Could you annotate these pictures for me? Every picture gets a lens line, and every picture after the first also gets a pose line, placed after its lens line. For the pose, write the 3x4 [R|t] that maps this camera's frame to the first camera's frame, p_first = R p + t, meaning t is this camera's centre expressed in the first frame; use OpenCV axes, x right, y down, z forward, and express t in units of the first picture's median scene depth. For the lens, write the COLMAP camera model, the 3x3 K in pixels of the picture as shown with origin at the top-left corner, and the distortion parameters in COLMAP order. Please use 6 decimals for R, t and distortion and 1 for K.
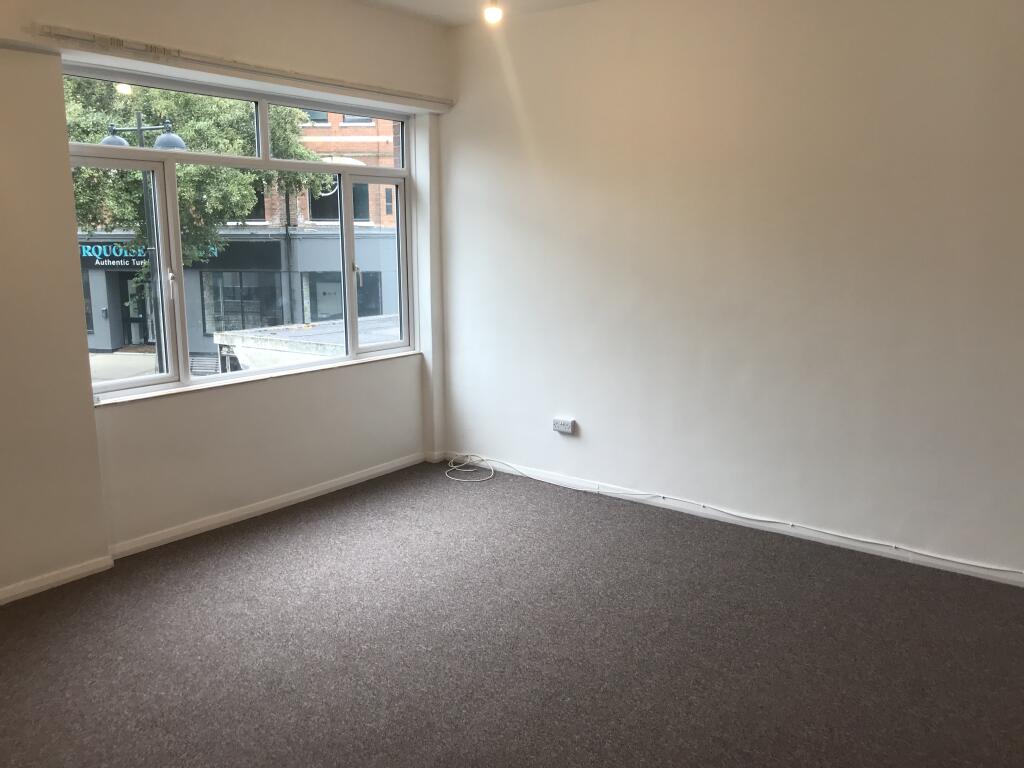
lens RADIAL K [[854.9, 0, 510.8], [0, 854.9, 383.7], [0, 0, 1]] dist [0.007105, 0.020254]
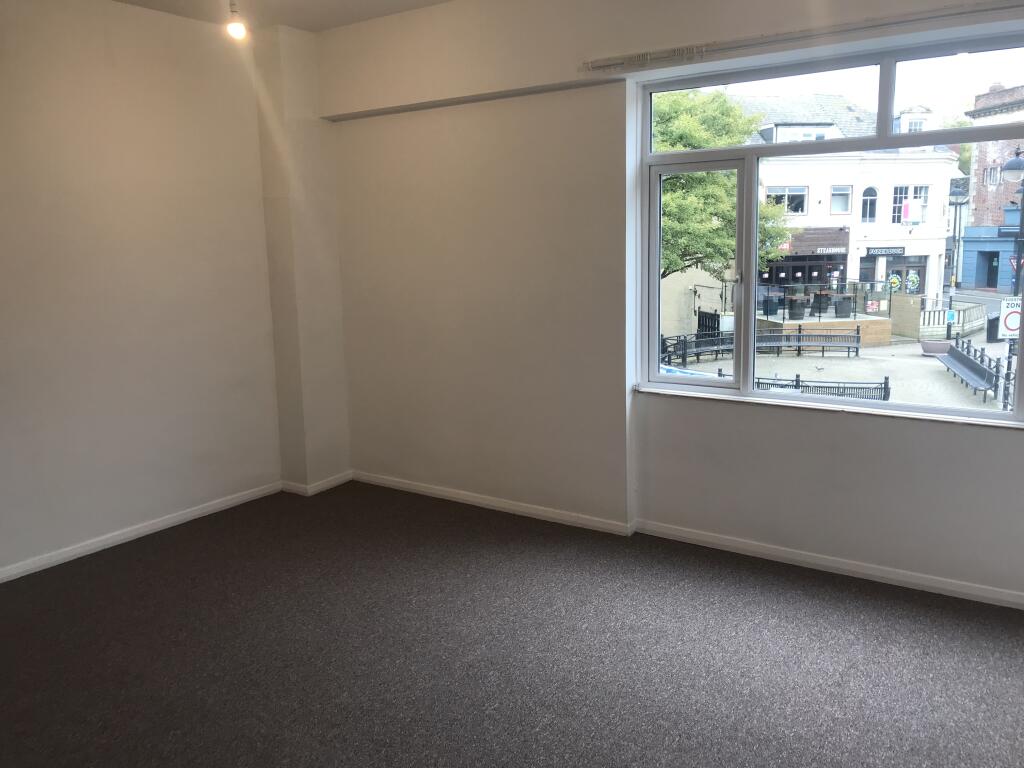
lens RADIAL K [[854.9, 0, 511.3], [0, 854.9, 381.6], [0, 0, 1]] dist [0.007105, 0.020254]
pose [[0.036244, 0.172946, -0.984264, 0.554852], [-0.157011, 0.973665, 0.165302, -0.132844], [0.986932, 0.148549, 0.062444, 0.711596]]
